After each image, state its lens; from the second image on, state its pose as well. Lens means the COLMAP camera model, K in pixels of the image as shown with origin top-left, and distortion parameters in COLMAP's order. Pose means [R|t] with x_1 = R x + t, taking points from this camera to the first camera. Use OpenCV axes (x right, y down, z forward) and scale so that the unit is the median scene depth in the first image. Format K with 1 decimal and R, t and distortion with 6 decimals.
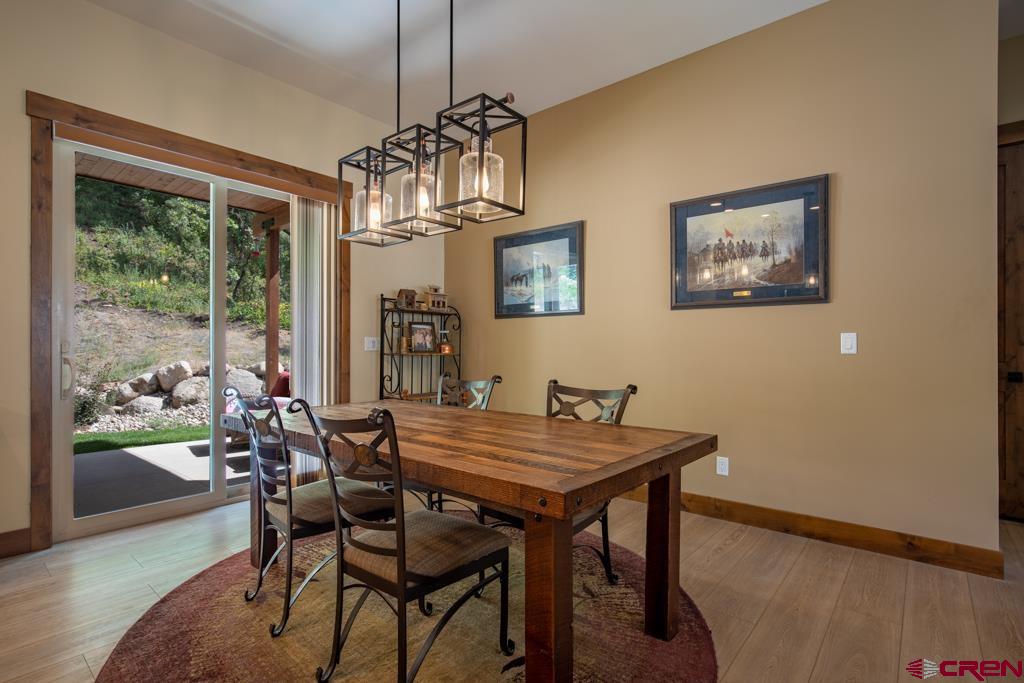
lens RADIAL K [[490.2, 0, 510.0], [0, 490.2, 347.3], [0, 0, 1]] dist [0.000915, 0.000632]
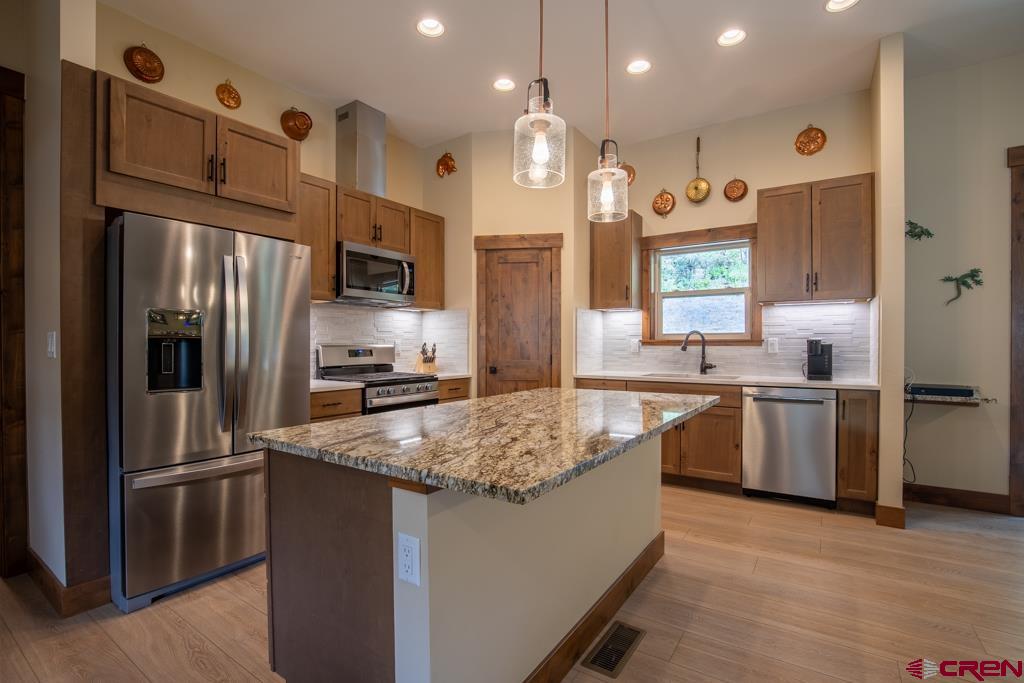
lens RADIAL K [[472.6, 0, 506.6], [0, 472.6, 345.8], [0, 0, 1]] dist [-0.032301, 0.008093]
pose [[0.104348, 0.006688, -0.994518, 0.035258], [-0.000245, 0.999978, 0.006699, -0.014851], [0.994541, -0.000456, 0.104348, -0.250656]]
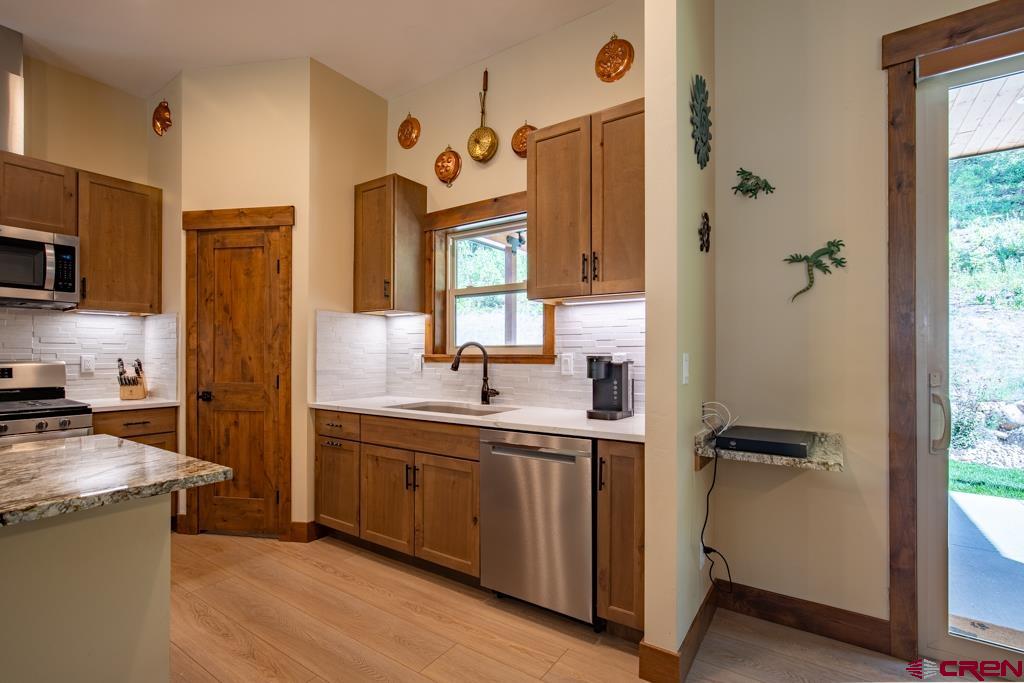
lens RADIAL K [[480.2, 0, 499.0], [0, 480.2, 350.5], [0, 0, 1]] dist [-0.002819, 0.000936]
pose [[0.094194, -0.006909, -0.995530, -0.192257], [-0.001404, 0.999974, -0.007073, -0.022422], [0.995553, 0.002064, 0.094182, 0.213932]]
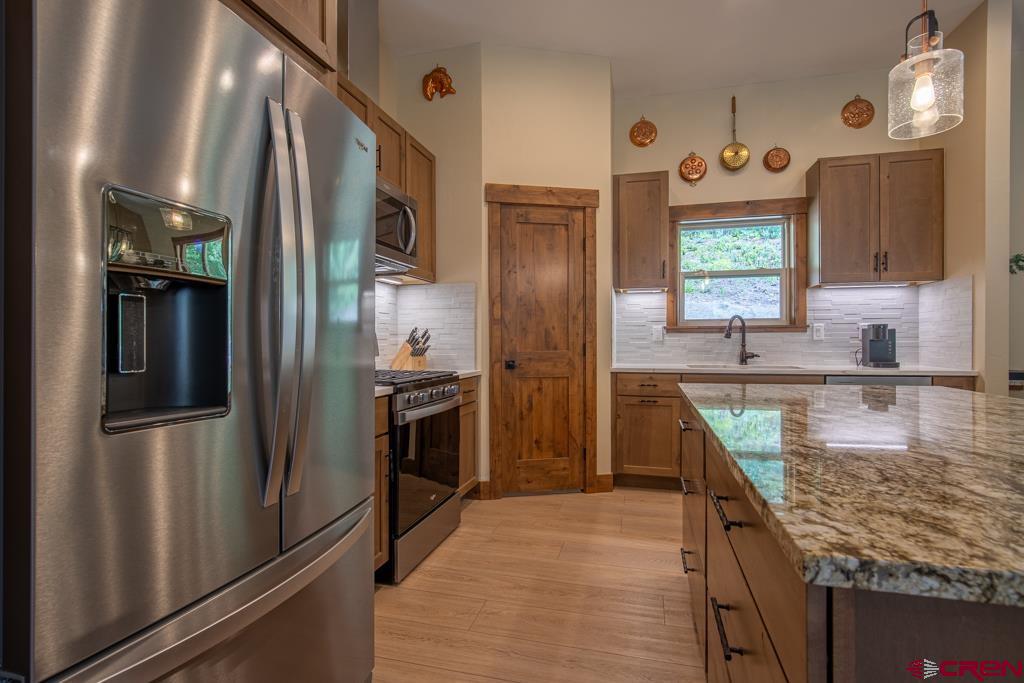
lens RADIAL K [[490.3, 0, 512.0], [0, 490.3, 341.5], [0, 0, 1]] dist [-0.001948, 0.000030]
pose [[0.427714, 0.001735, -0.903912, -0.262950], [0.000951, 0.999997, 0.002369, 0.005511], [0.903914, -0.001873, 0.427711, -0.512314]]
